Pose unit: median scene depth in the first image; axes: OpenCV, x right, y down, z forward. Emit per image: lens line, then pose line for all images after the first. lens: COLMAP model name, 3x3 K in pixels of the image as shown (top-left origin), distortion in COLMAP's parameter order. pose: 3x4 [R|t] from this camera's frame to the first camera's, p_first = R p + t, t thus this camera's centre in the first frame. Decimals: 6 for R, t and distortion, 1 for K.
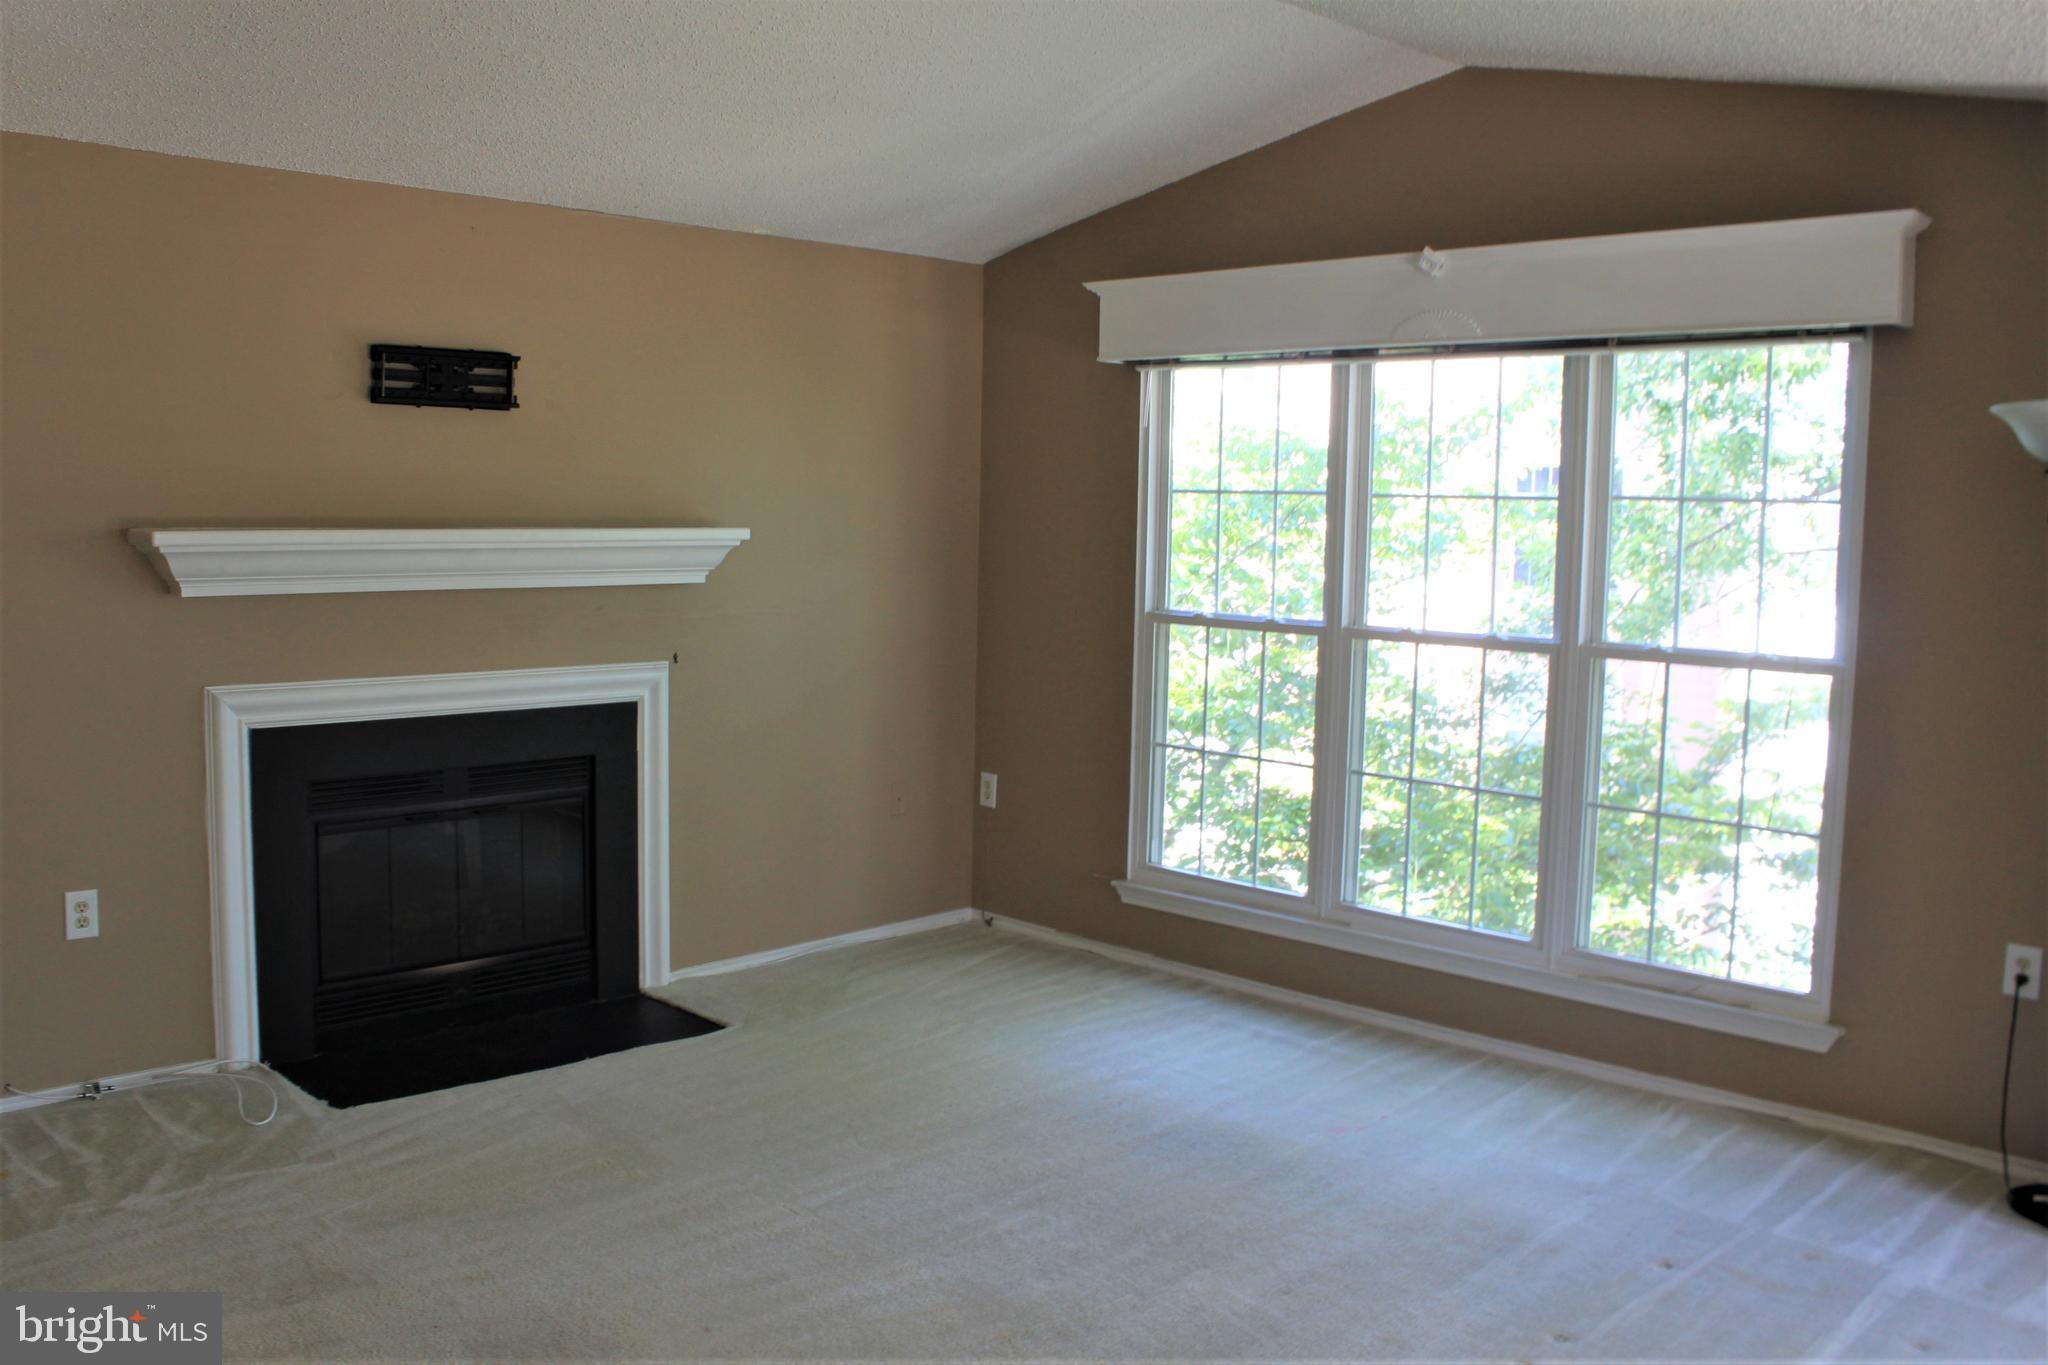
lens RADIAL K [[1770.6, 0, 1024.0], [0, 1770.6, 682.5], [0, 0, 1]] dist [-0.127397, 0.001140]
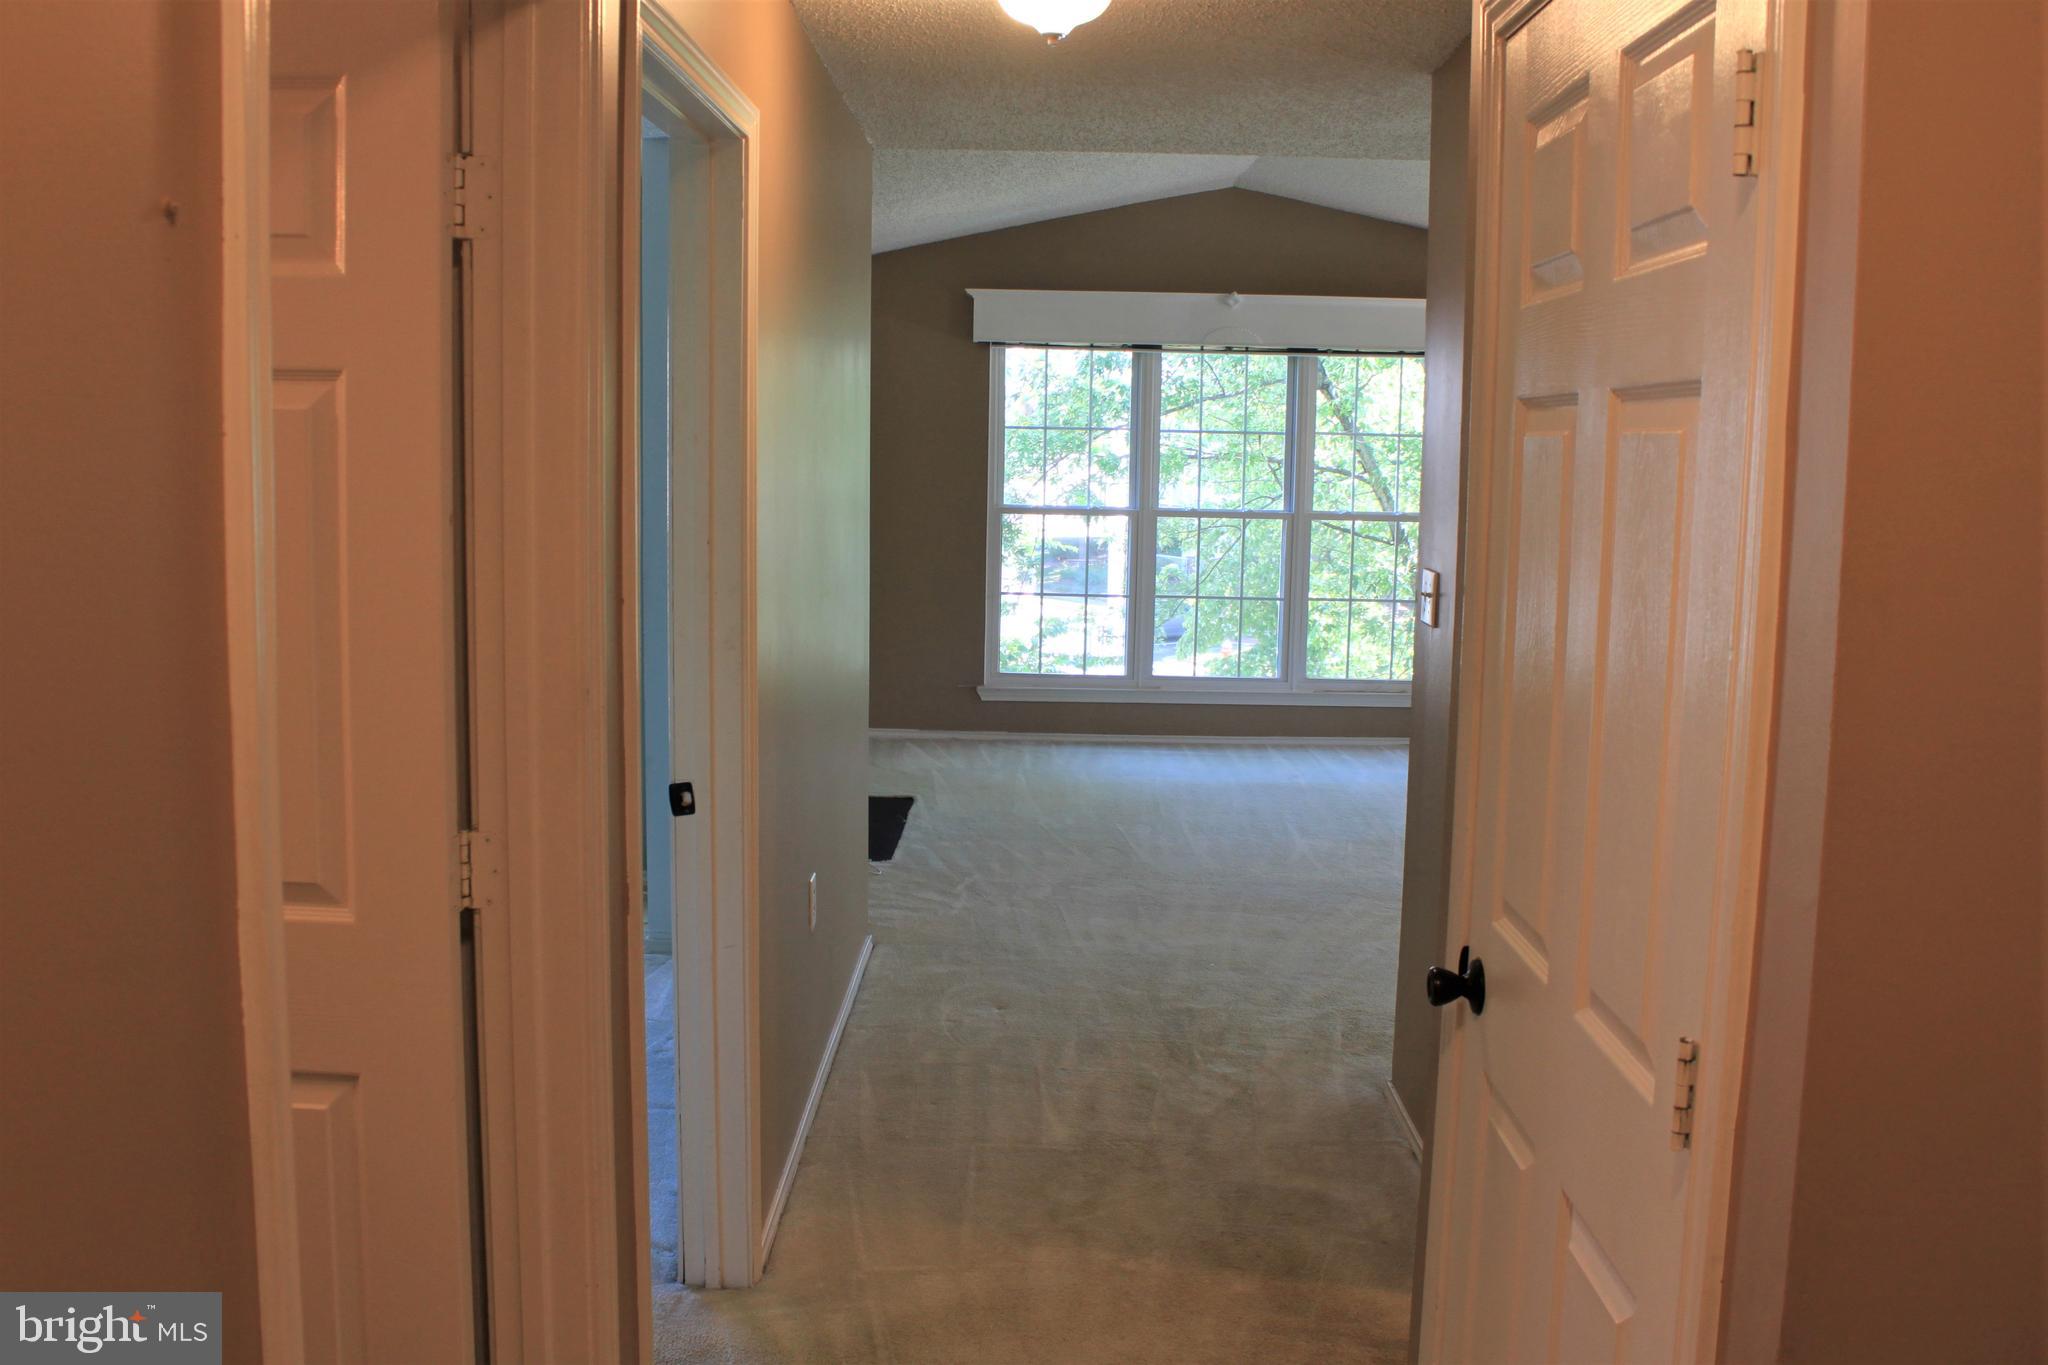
lens RADIAL K [[1770.6, 0, 1024.0], [0, 1770.6, 682.5], [0, 0, 1]] dist [-0.127397, 0.001140]
pose [[0.720141, -0.100275, 0.686543, -0.985876], [0.066037, 0.994915, 0.076046, -0.003441], [-0.690677, -0.009427, 0.723101, -0.123028]]
